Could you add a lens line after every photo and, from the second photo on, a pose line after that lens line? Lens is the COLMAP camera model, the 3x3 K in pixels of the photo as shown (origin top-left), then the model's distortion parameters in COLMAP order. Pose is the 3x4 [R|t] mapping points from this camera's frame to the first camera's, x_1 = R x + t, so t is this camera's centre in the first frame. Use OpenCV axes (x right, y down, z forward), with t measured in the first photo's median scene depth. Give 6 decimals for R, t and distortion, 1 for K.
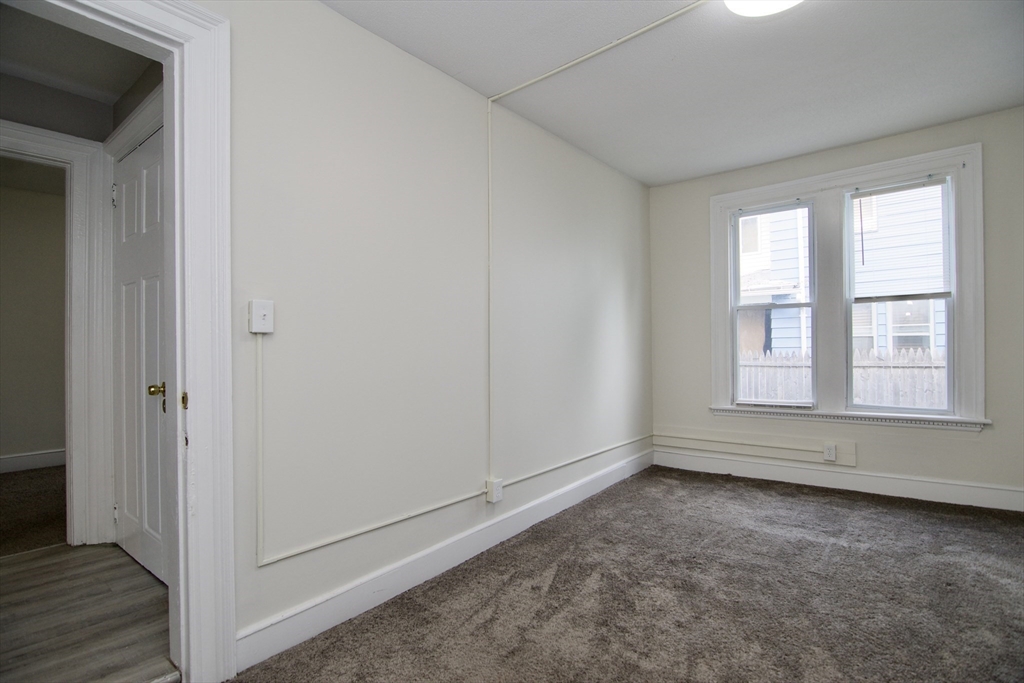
lens RADIAL K [[482.5, 0, 512.0], [0, 482.5, 341.5], [0, 0, 1]] dist [-0.001285, -0.000531]
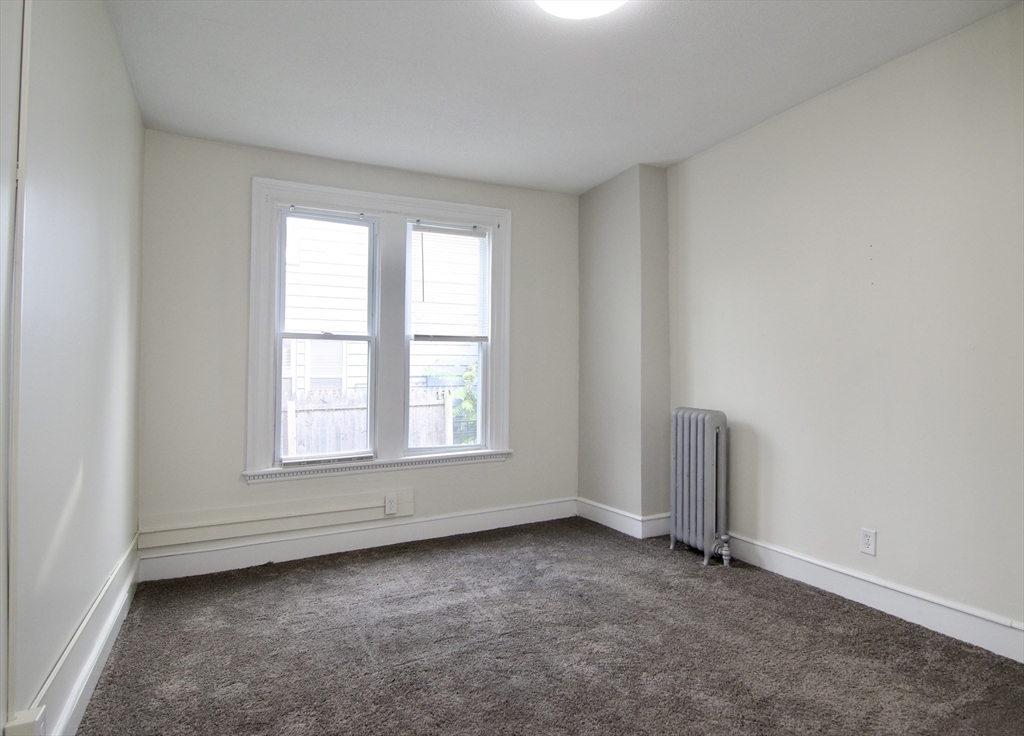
lens RADIAL K [[595.8, 0, 512.0], [0, 595.8, 368.0], [0, 0, 1]] dist [0.003172, -0.000641]
pose [[0.405786, 0.030185, 0.913469, -0.271141], [-0.004863, 0.999512, -0.030868, 0.009208], [-0.913955, 0.008084, 0.405735, 0.349093]]
